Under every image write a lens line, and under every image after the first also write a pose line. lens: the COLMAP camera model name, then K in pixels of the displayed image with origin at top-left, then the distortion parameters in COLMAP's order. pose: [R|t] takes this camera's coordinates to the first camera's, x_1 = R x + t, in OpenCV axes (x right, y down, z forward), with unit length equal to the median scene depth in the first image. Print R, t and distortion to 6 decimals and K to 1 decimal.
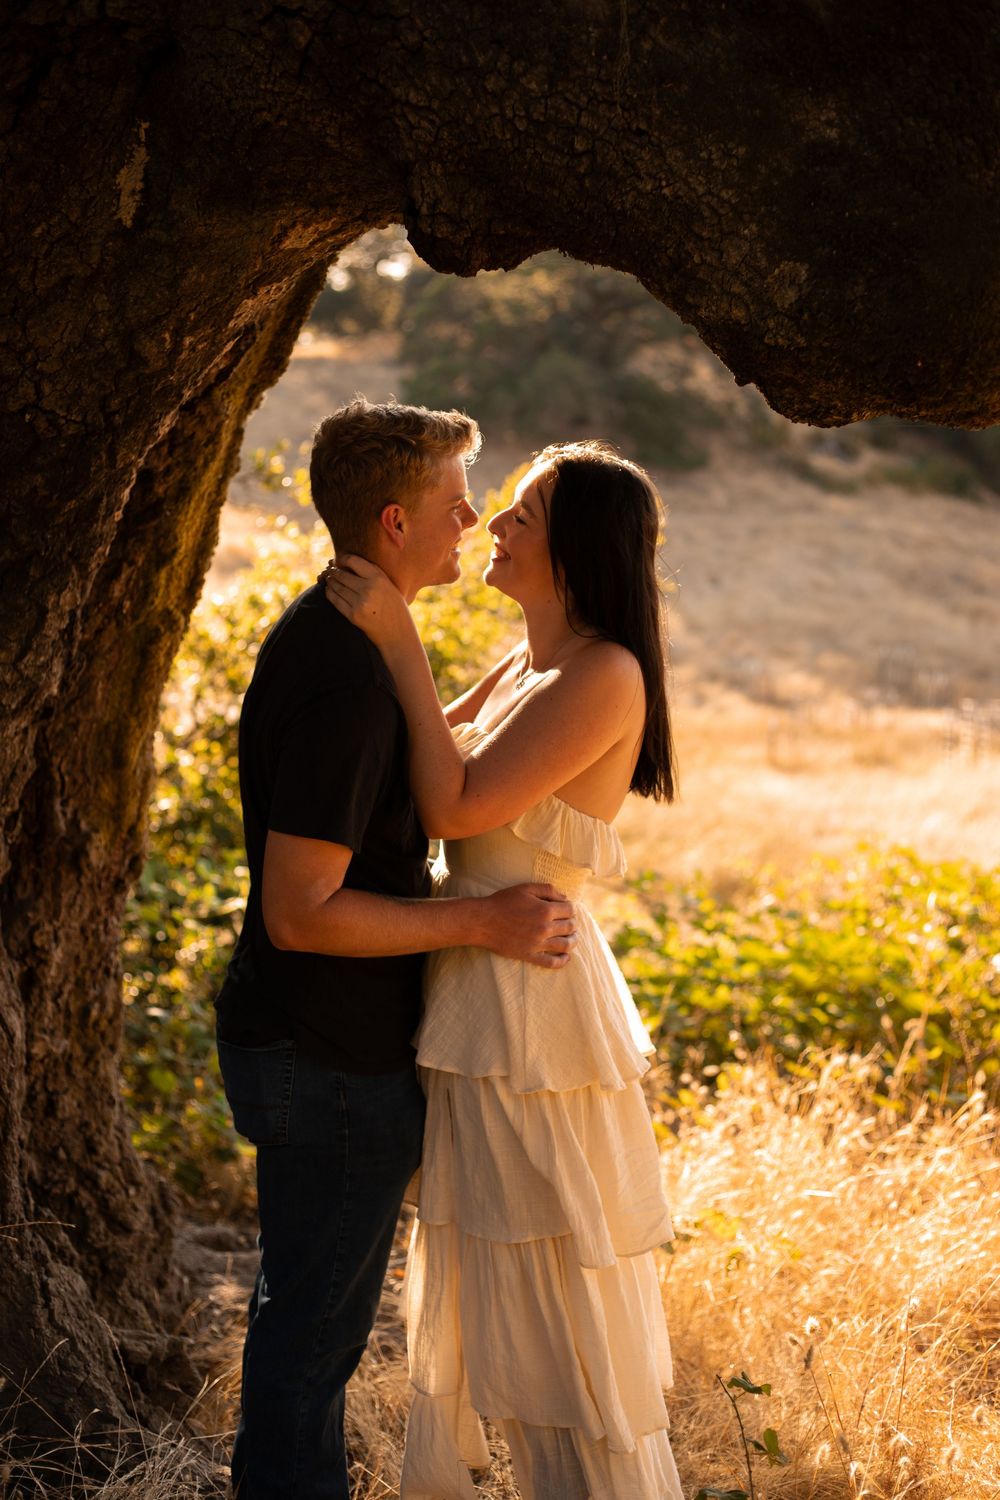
lens RADIAL K [[2182.5, 0, 500.0], [0, 2182.5, 750.0], [0, 0, 1]] dist [-0.076736, -0.116807]
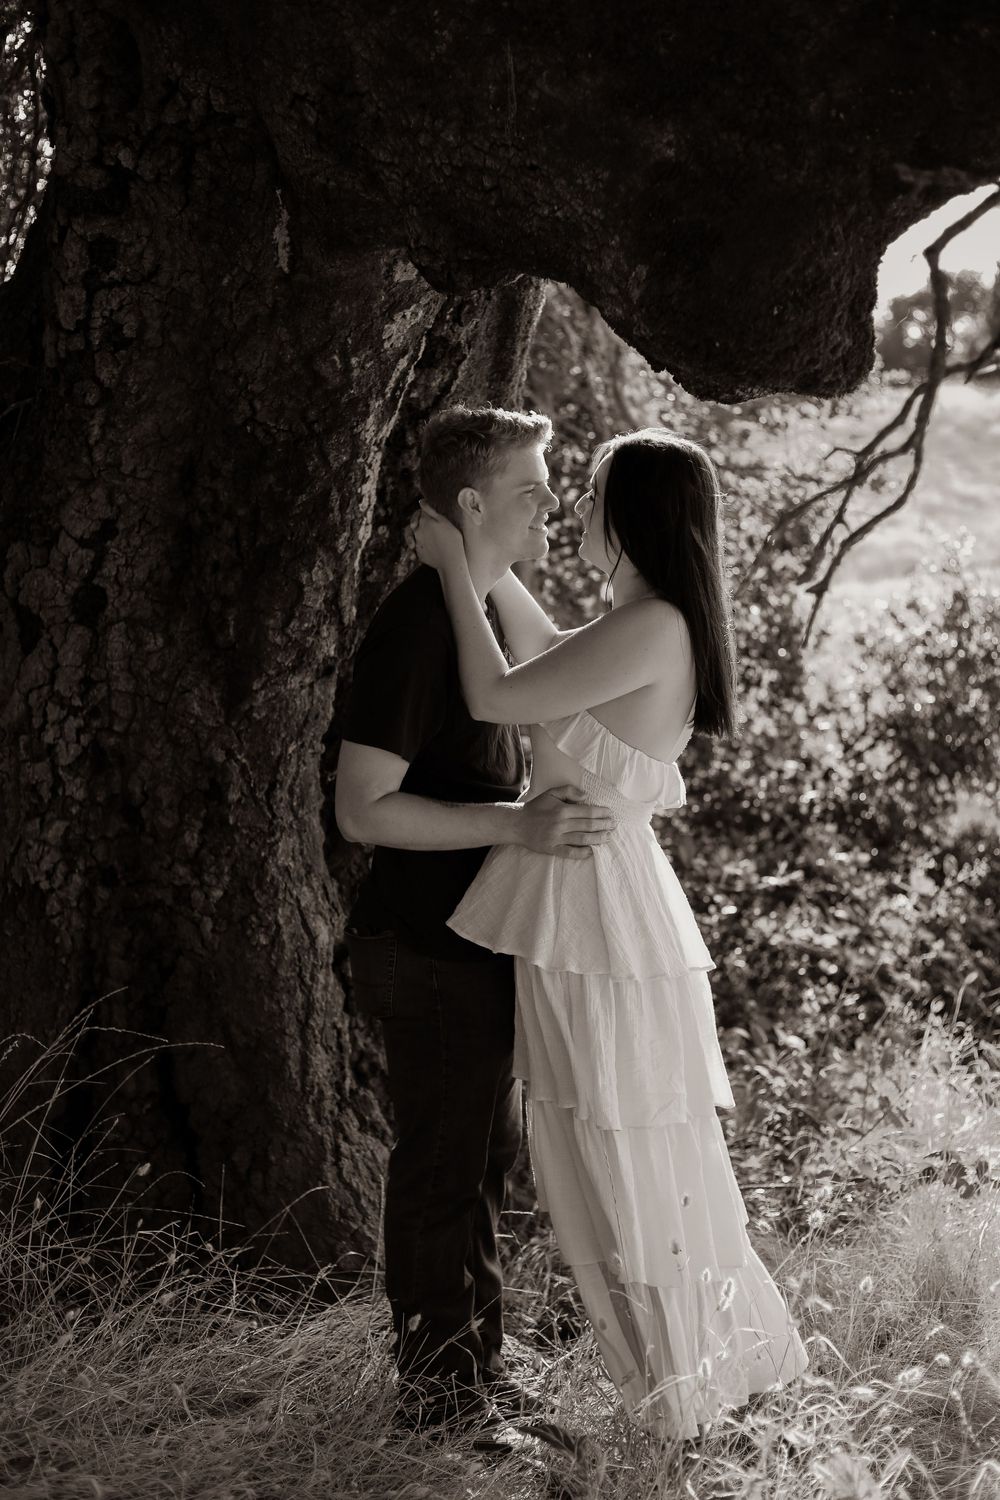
lens RADIAL K [[2182.5, 0, 500.0], [0, 2182.5, 750.0], [0, 0, 1]] dist [-0.076736, -0.116807]
pose [[0.907193, 0.016105, -0.420407, 0.390443], [-0.020929, 0.999757, -0.006863, 0.033342], [0.420194, 0.015025, 0.907310, -0.068850]]
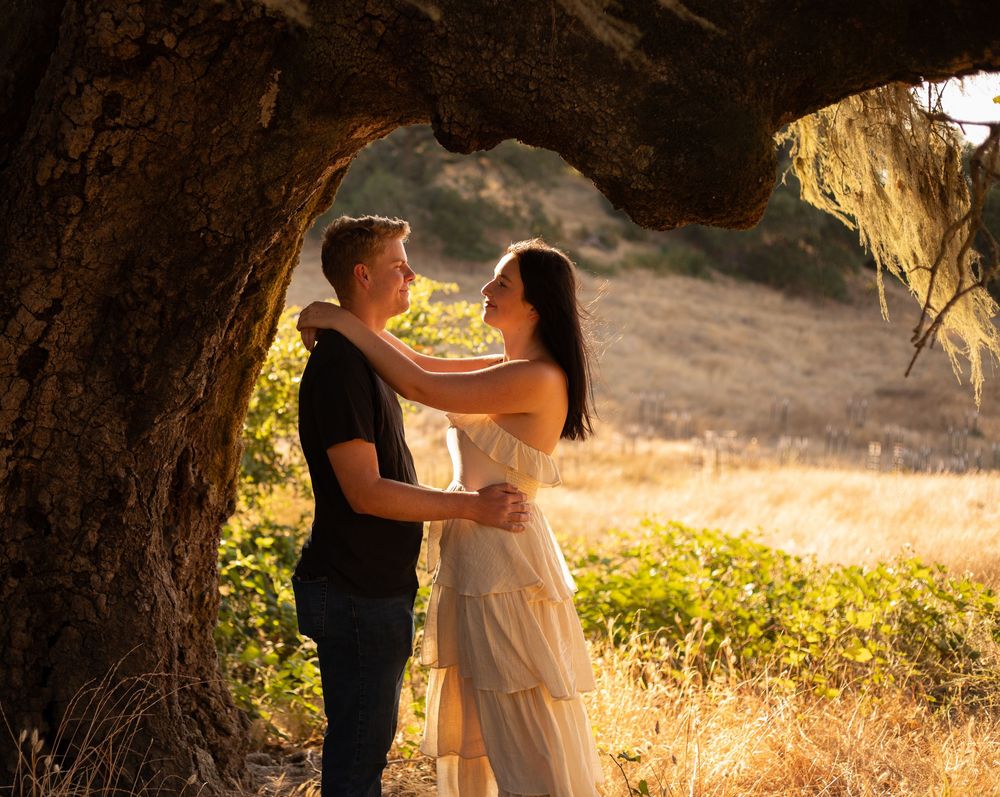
lens RADIAL K [[1731.3, 0, 401.4], [0, 1731.3, 400.4], [0, 0, 1]] dist [-0.061667, -0.198523]
pose [[0.998905, -0.026562, 0.038504, -0.099608], [0.028422, 0.998414, -0.048591, 0.046180], [-0.037152, 0.049632, 0.998076, -0.344149]]
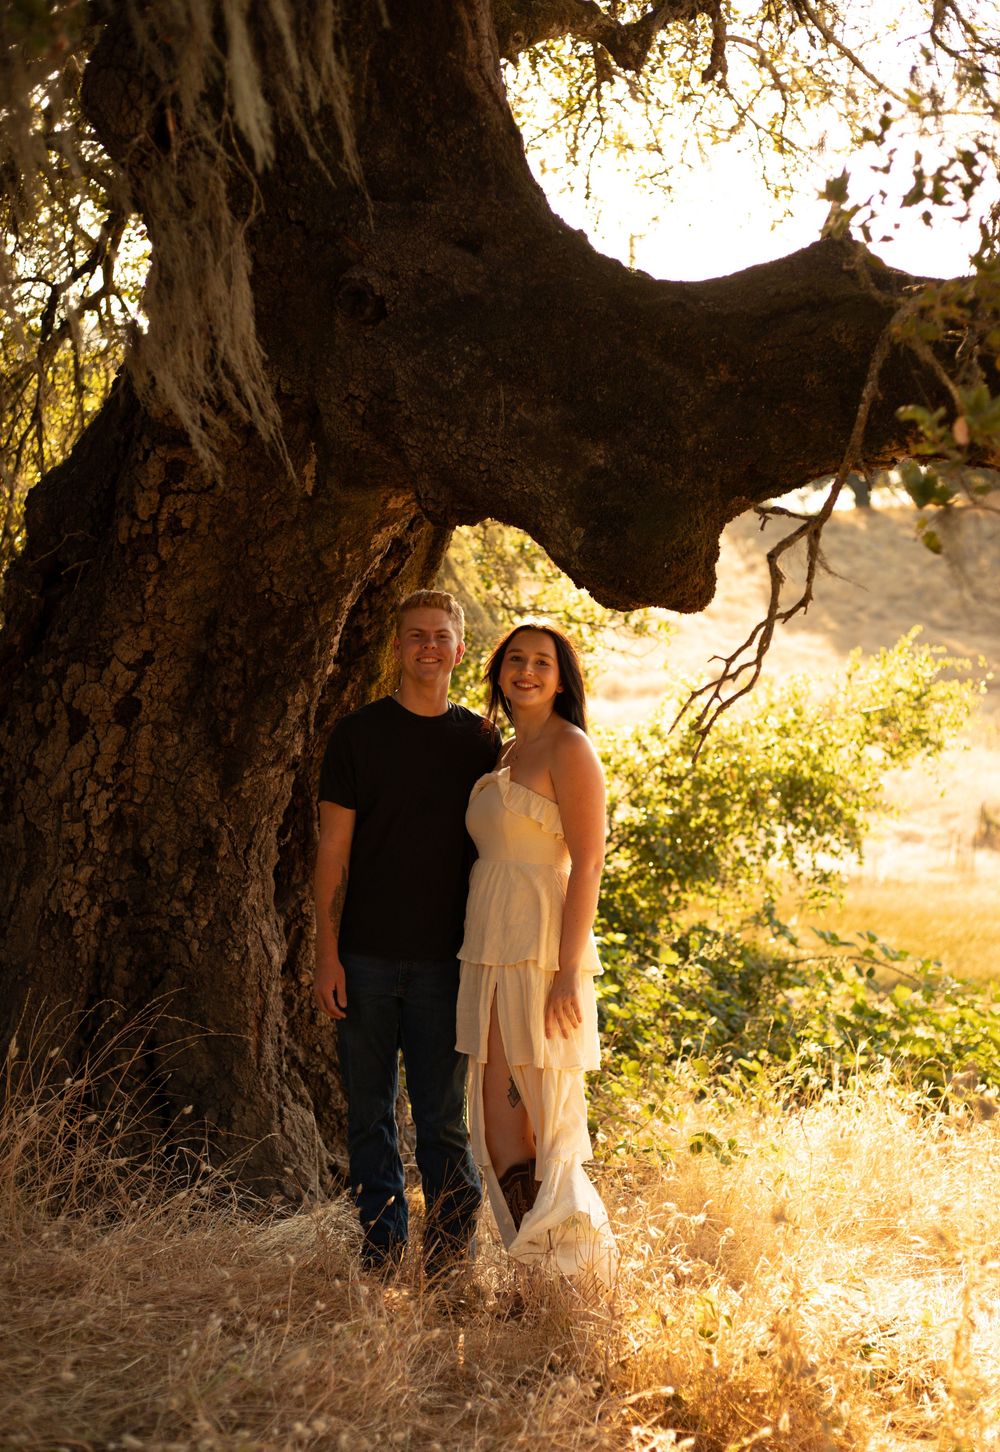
lens RADIAL K [[2283.2, 0, 497.3], [0, 2283.2, 785.6], [0, 0, 1]] dist [-0.043797, 0.257567]
pose [[0.957116, 0.040228, -0.286897, 0.456430], [-0.056034, 0.997318, -0.047092, 0.073786], [0.284233, 0.061149, 0.956803, -0.668461]]
